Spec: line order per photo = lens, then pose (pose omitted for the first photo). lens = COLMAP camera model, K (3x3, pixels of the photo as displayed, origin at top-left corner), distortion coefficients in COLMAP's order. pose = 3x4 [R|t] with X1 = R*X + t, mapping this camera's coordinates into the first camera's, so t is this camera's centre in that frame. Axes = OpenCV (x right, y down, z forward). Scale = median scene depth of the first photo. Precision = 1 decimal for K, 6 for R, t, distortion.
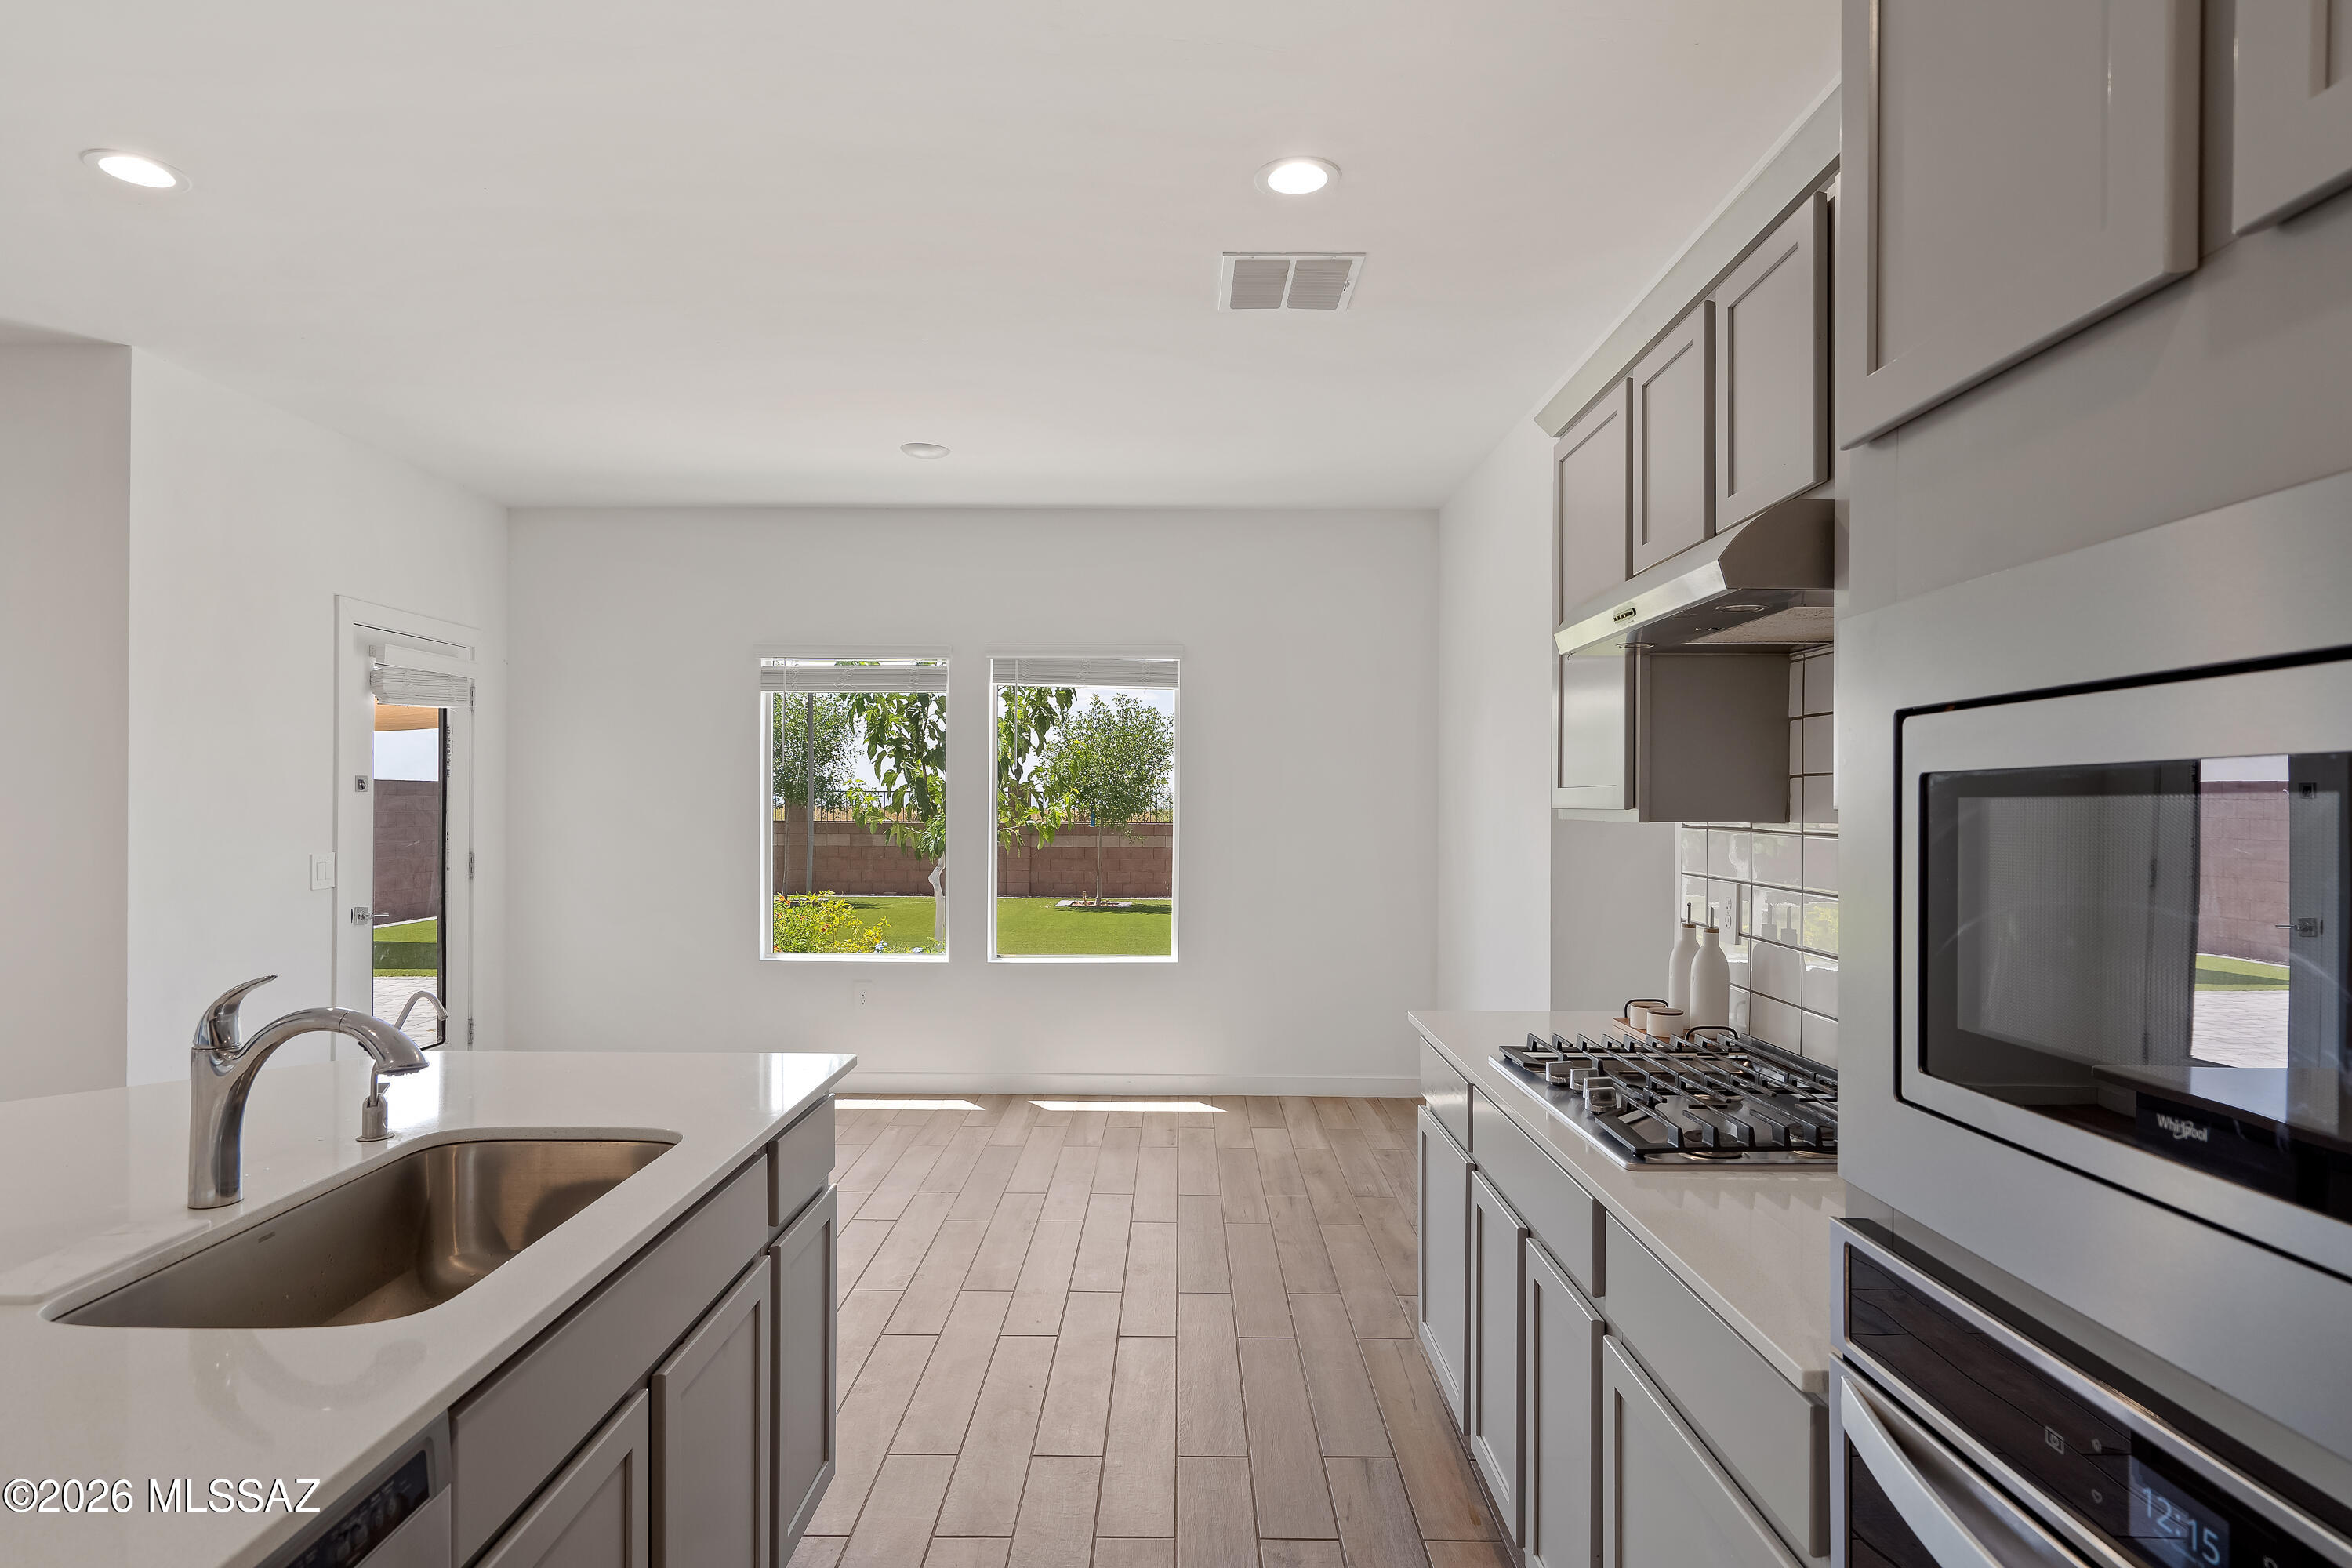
lens RADIAL K [[1285.2, 0, 1176.0], [0, 1285.2, 784.0], [0, 0, 1]] dist [0.001565, 0.000320]
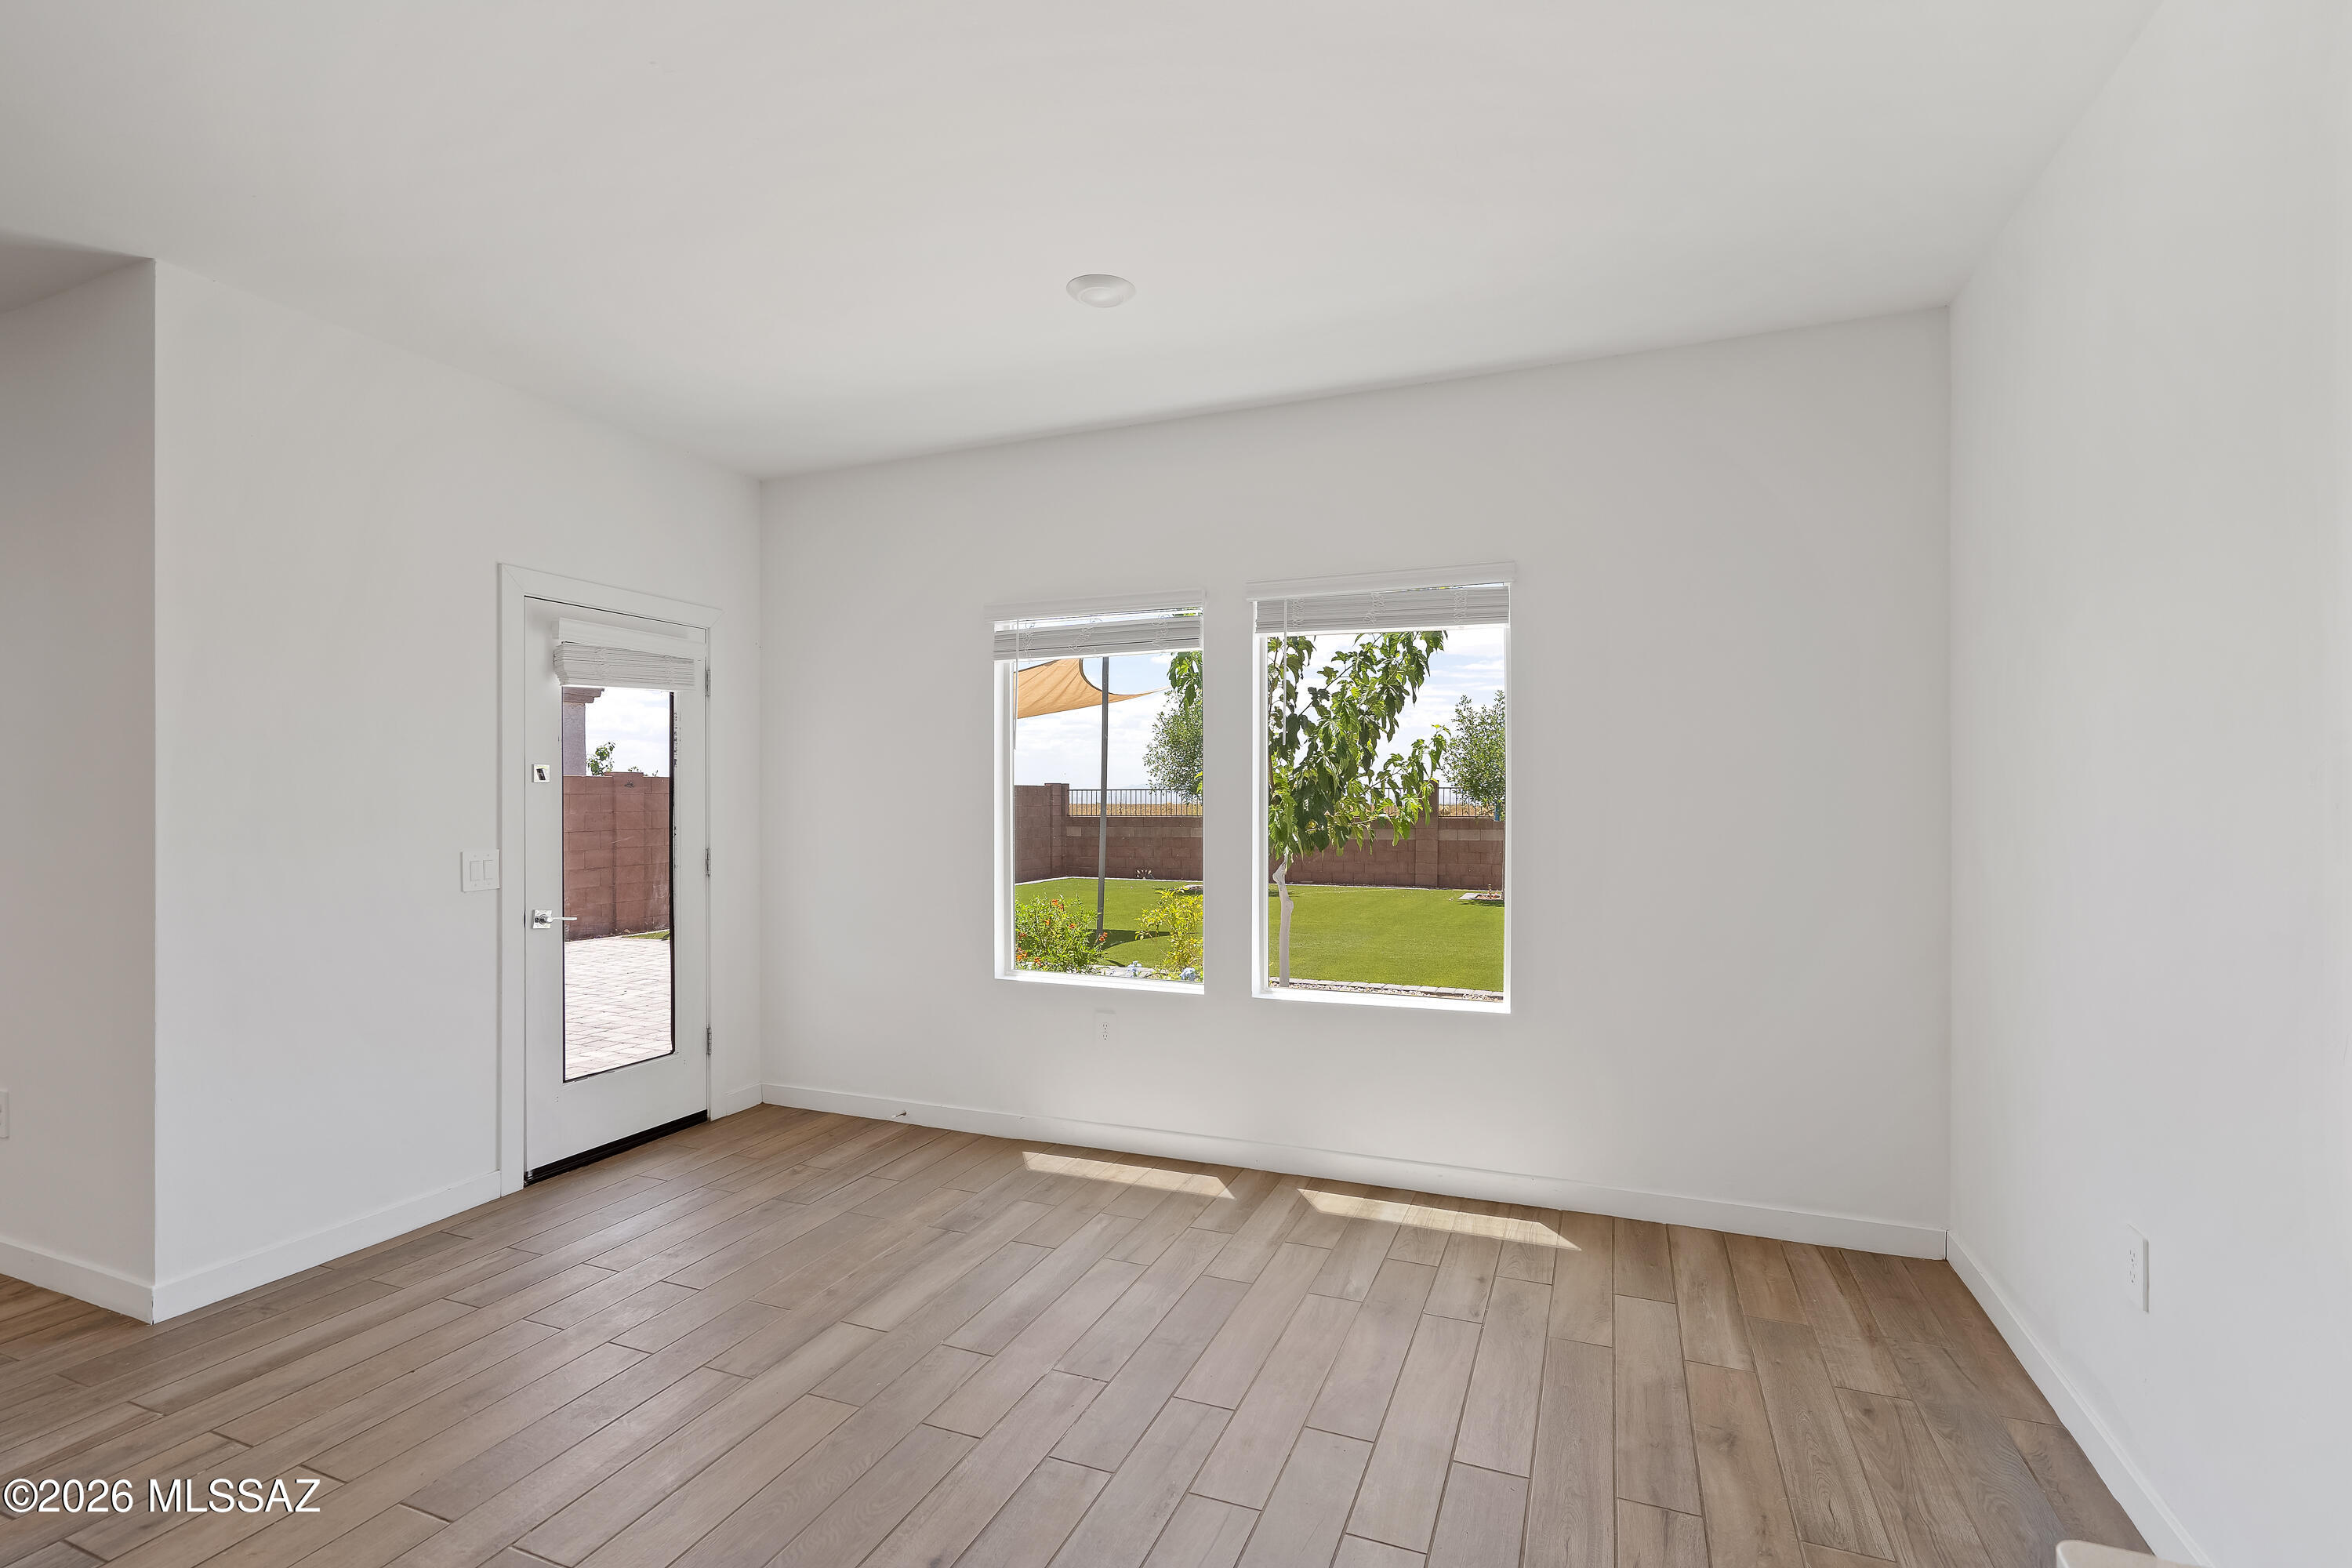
lens RADIAL K [[1082.6, 0, 1172.3], [0, 1082.6, 792.9], [0, 0, 1]] dist [-0.005933, 0.000316]
pose [[0.927722, -0.011247, -0.373102, 0.055780], [0.013783, 0.999896, 0.004129, 0.014525], [0.373017, -0.008973, 0.927781, 0.411236]]
